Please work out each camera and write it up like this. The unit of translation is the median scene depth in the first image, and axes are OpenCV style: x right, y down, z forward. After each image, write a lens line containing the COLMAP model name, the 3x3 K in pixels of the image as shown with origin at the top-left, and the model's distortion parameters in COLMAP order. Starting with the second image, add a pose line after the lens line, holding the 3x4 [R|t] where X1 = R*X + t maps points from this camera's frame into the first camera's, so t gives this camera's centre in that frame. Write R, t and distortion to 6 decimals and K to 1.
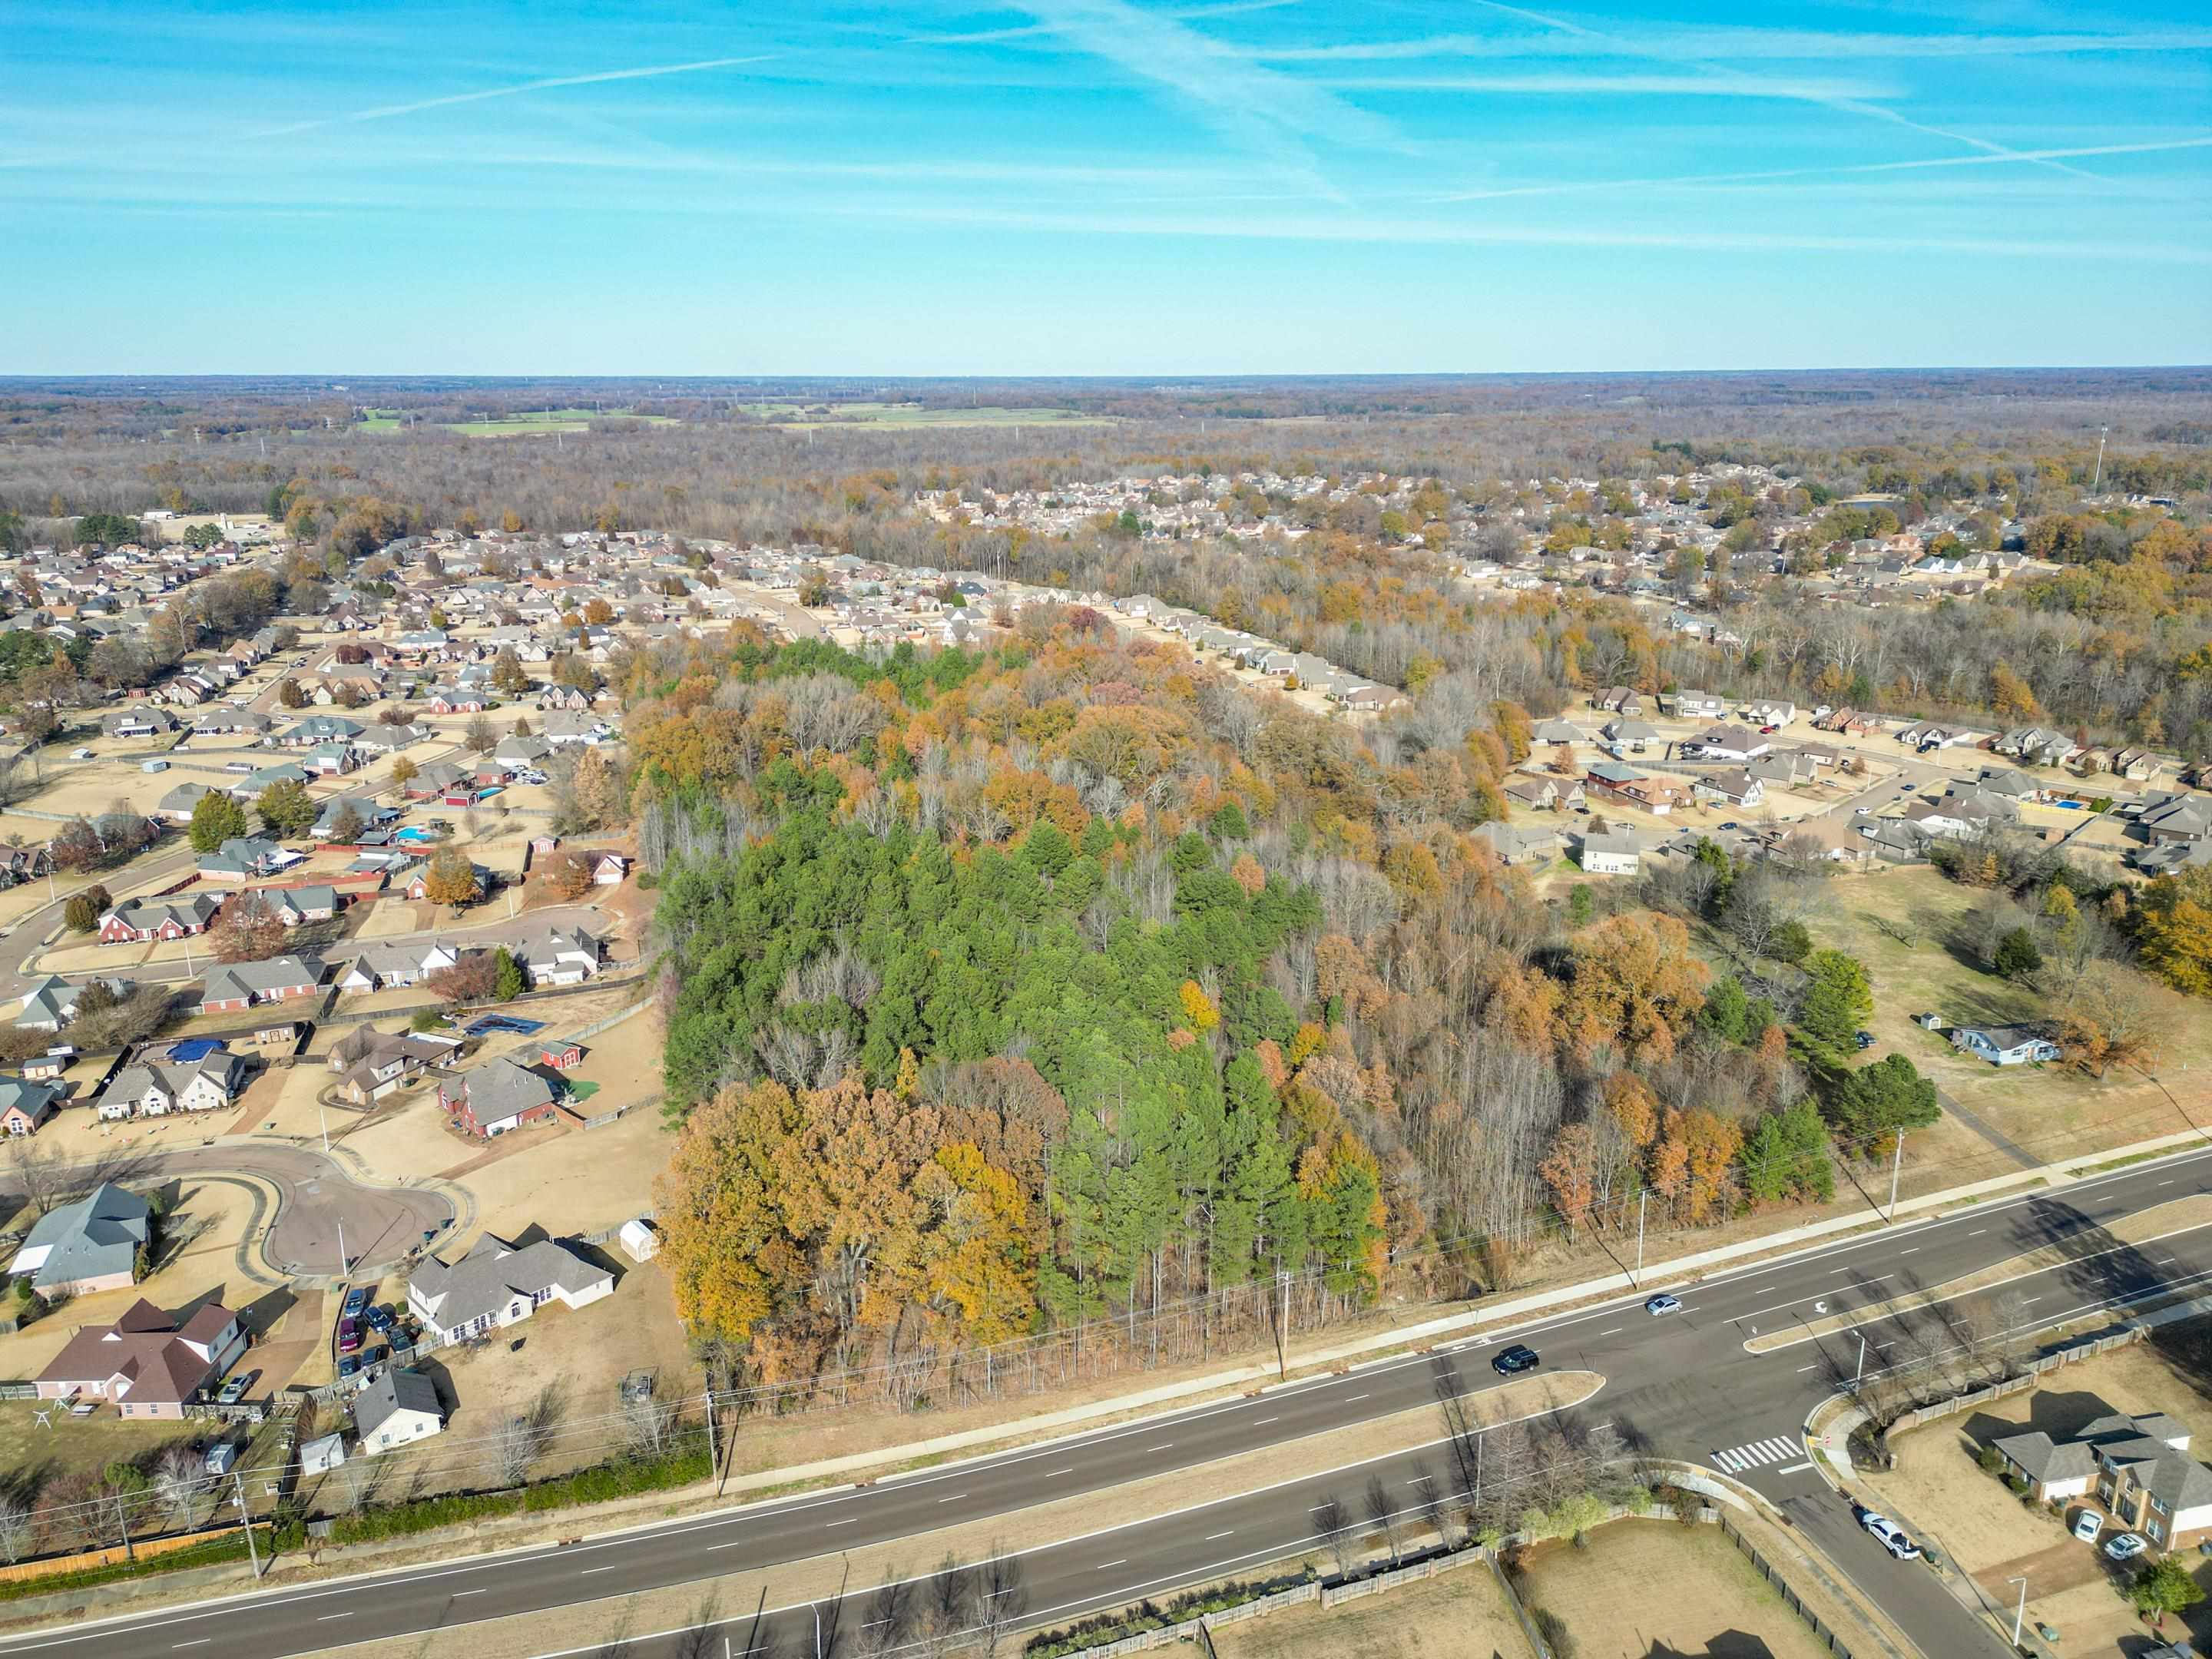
lens RADIAL K [[1567.7, 0, 1102.2], [0, 1567.7, 830.7], [0, 0, 1]] dist [0.060490, -0.044814]
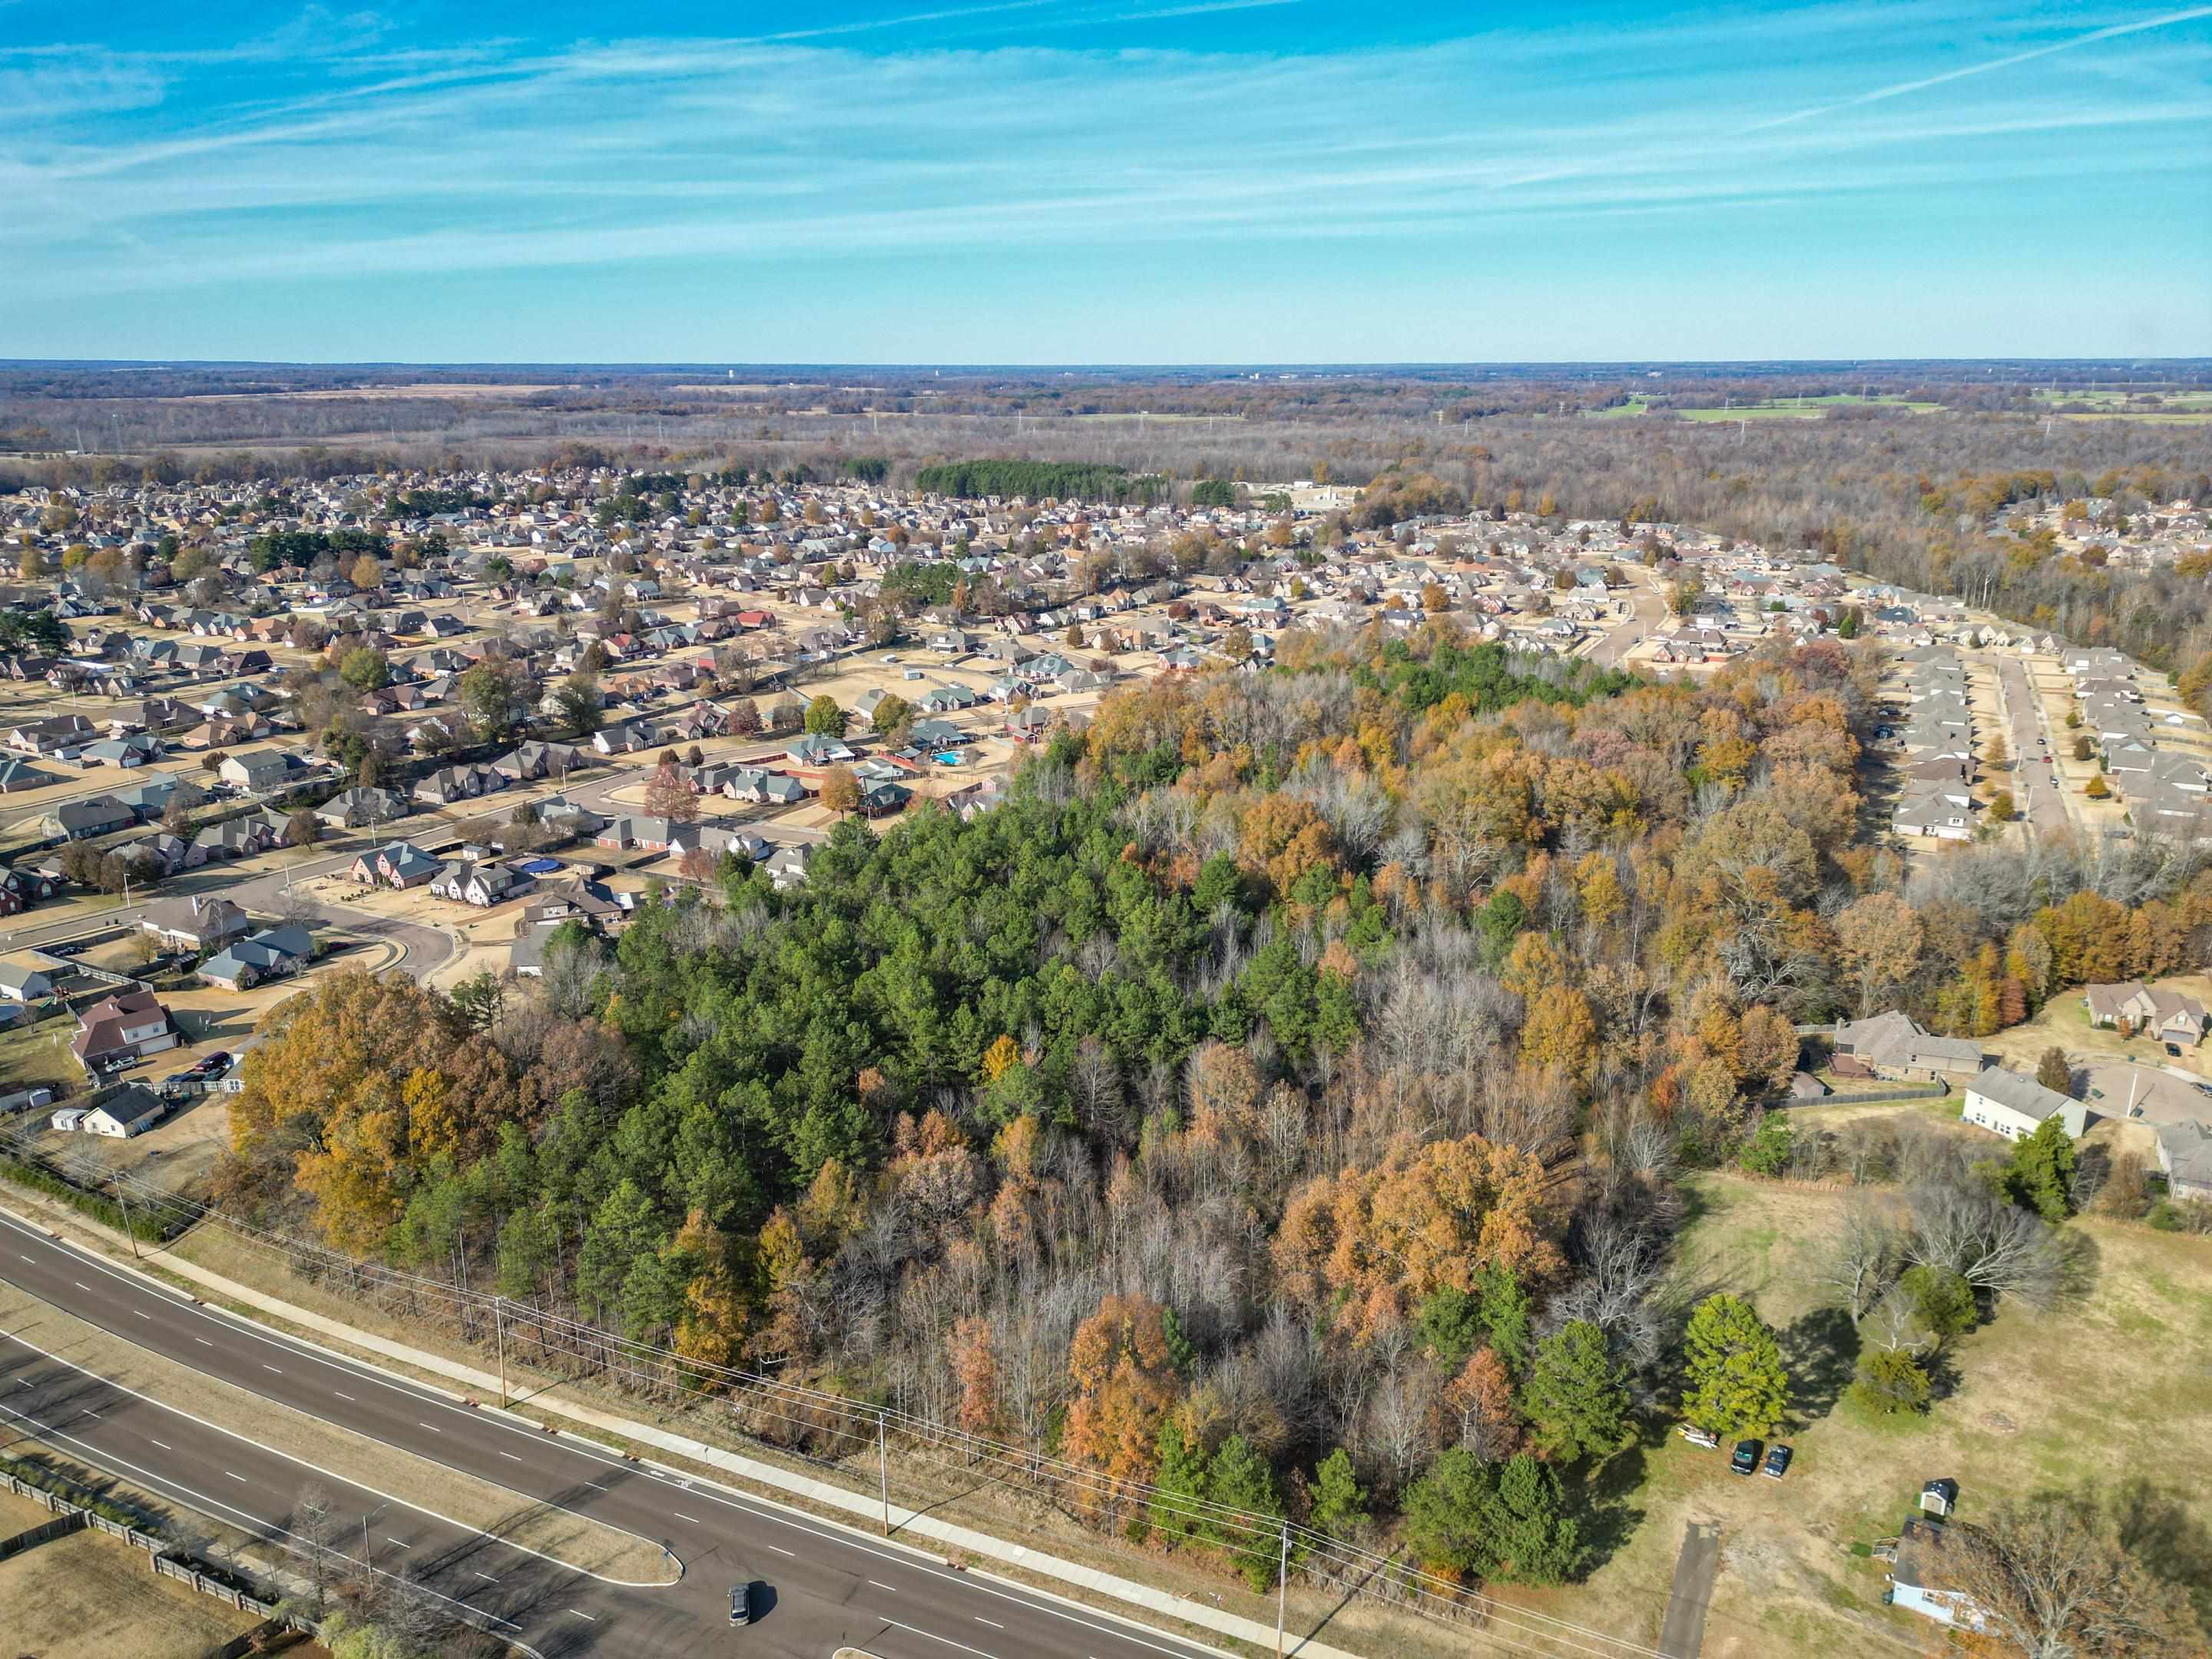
lens RADIAL K [[1567.7, 0, 1155.6], [0, 1567.7, 848.5], [0, 0, 1]] dist [0.060490, -0.044814]
pose [[0.700894, 0.216843, -0.679505, 0.647818], [-0.203481, 0.973867, 0.100894, -0.108621], [0.683625, 0.067550, 0.726701, 0.357772]]
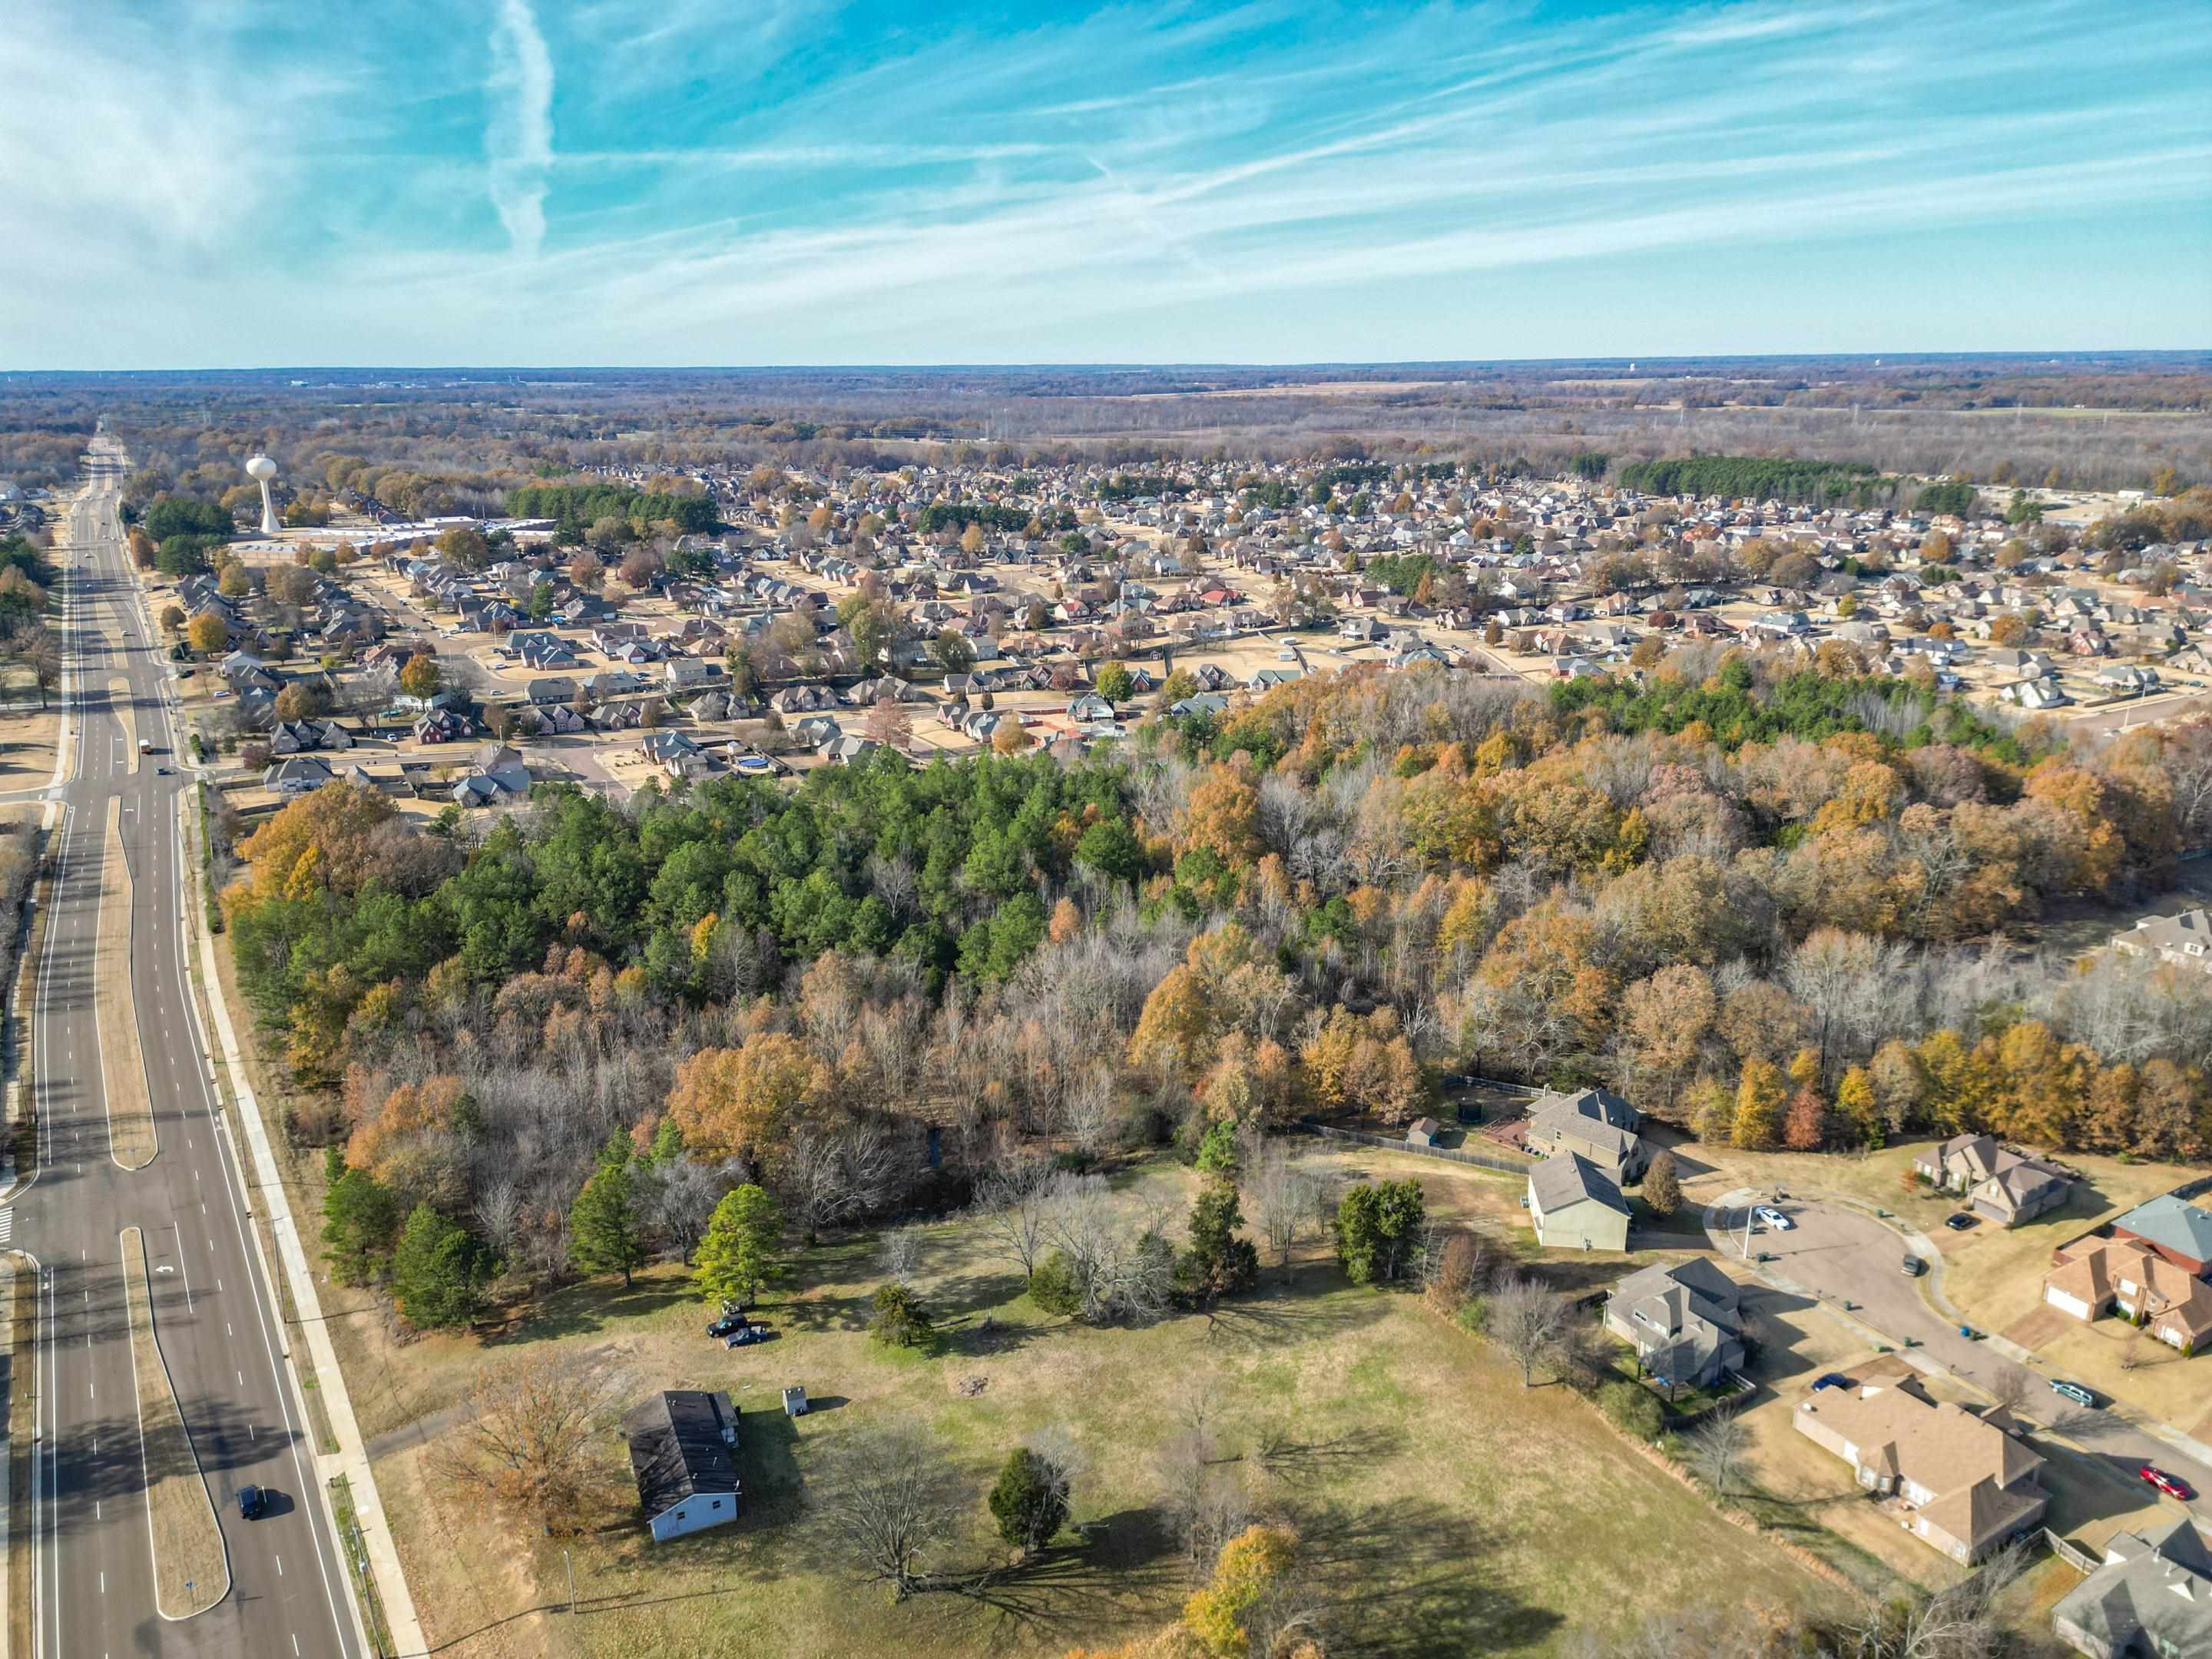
lens RADIAL K [[1567.7, 0, 1099.3], [0, 1567.7, 831.8], [0, 0, 1]] dist [0.060490, -0.044814]
pose [[0.202684, 0.285822, -0.936603, 1.040816], [-0.267876, 0.936156, 0.227717, -0.261435], [0.941892, 0.204739, 0.266309, 0.871597]]
